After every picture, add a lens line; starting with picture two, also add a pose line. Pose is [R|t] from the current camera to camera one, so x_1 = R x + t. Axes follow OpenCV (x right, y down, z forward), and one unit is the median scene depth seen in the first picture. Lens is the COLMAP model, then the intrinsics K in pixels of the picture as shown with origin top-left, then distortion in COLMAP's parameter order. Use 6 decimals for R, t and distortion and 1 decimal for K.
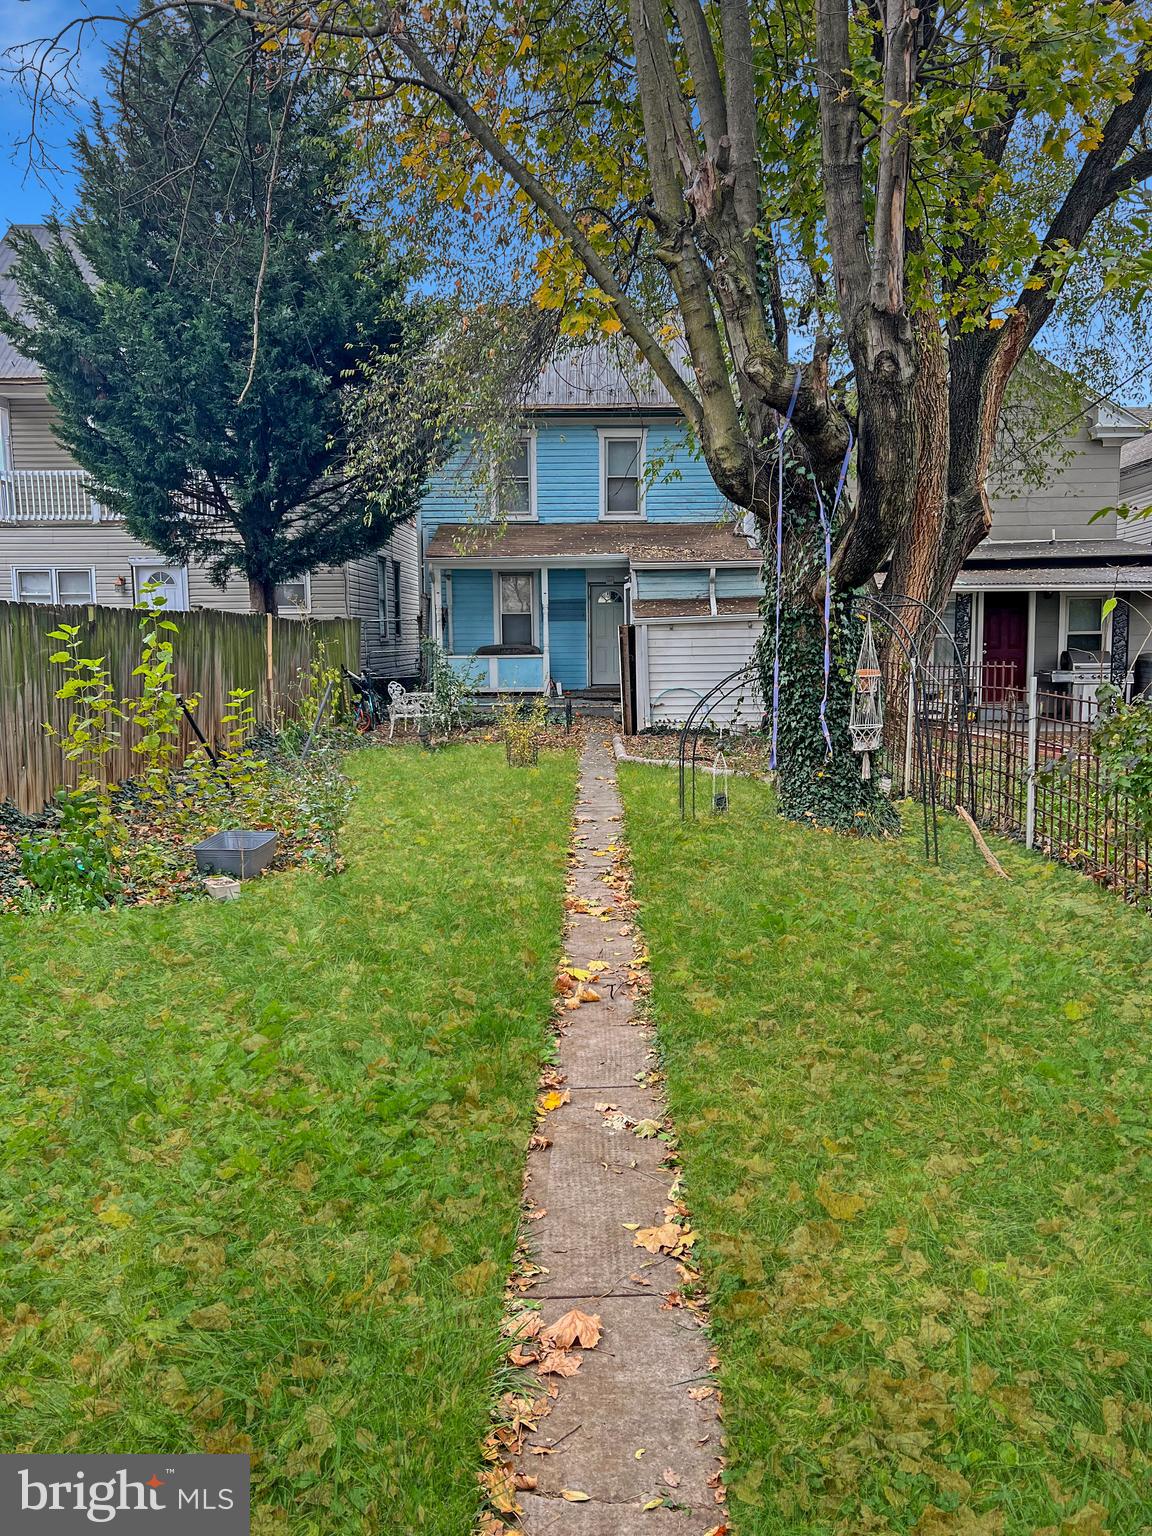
lens RADIAL K [[1182.1, 0, 578.1], [0, 1182.1, 774.9], [0, 0, 1]] dist [0.029294, -0.041939]
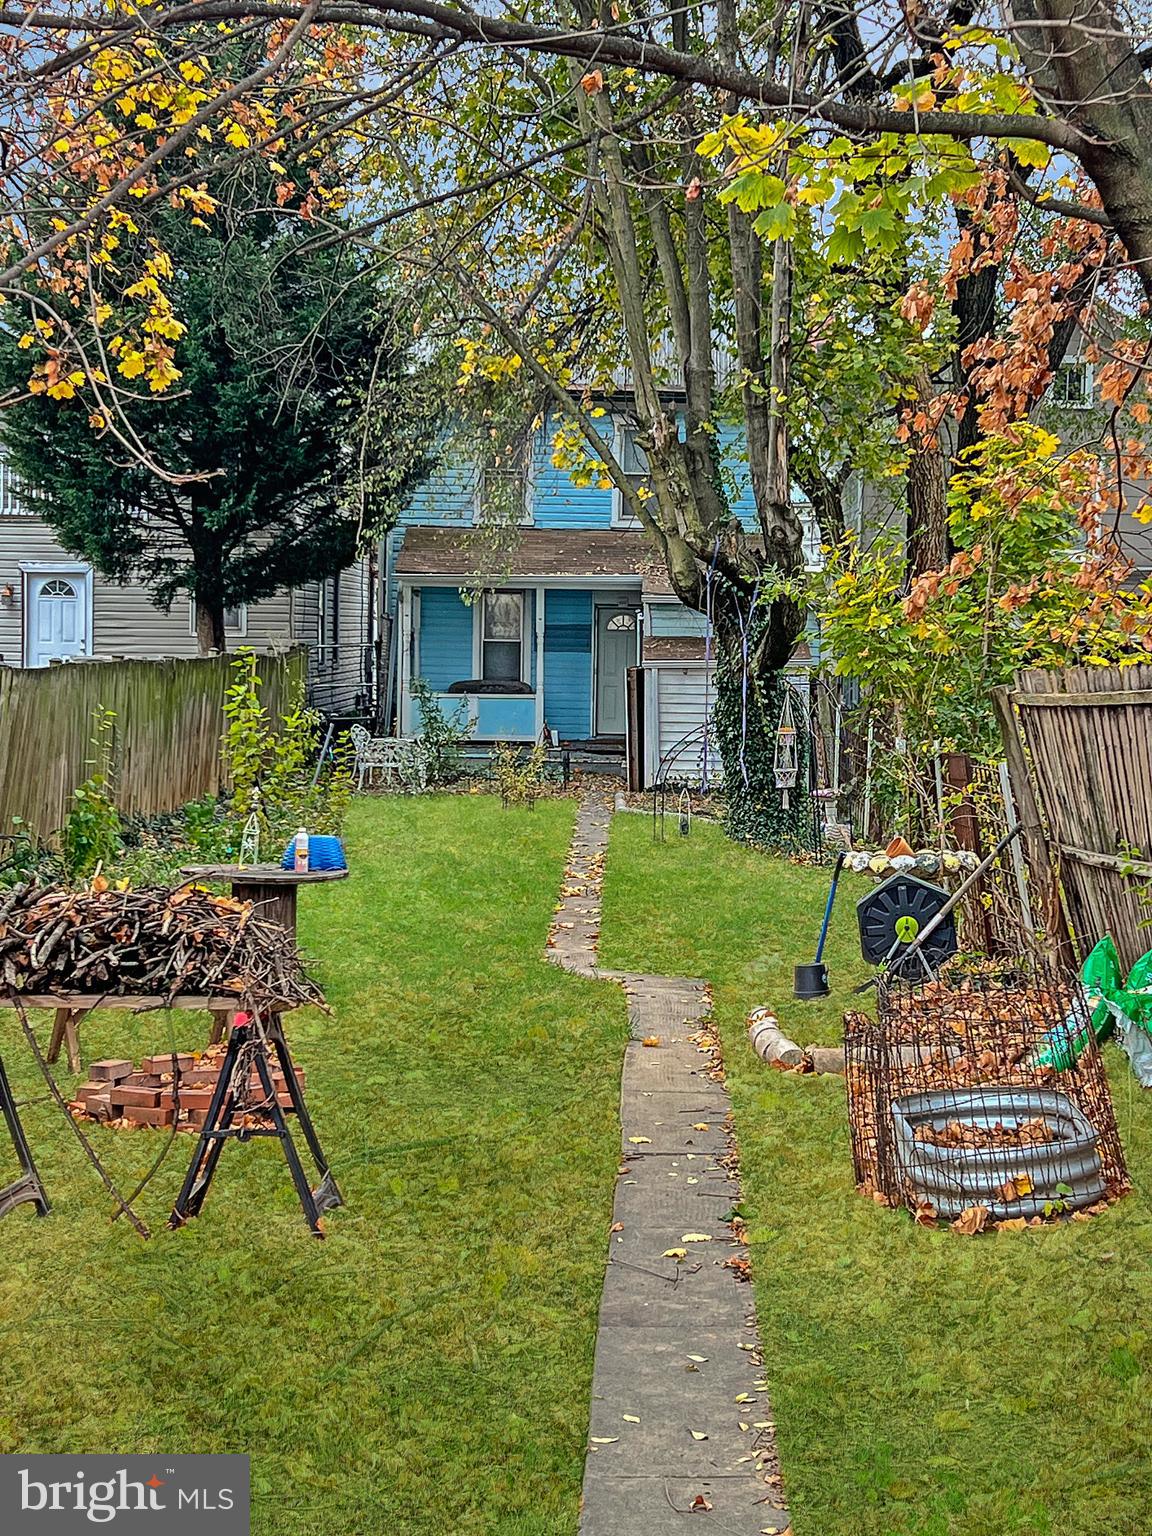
lens RADIAL K [[2461.8, 0, 576.0], [0, 2461.8, 767.9], [0, 0, 1]] dist [-0.028236, 0.000000]
pose [[0.999691, 0.024663, -0.002959, 0.004229], [-0.024800, 0.997756, -0.062195, 0.058473], [0.001419, 0.062249, 0.998060, -0.769319]]
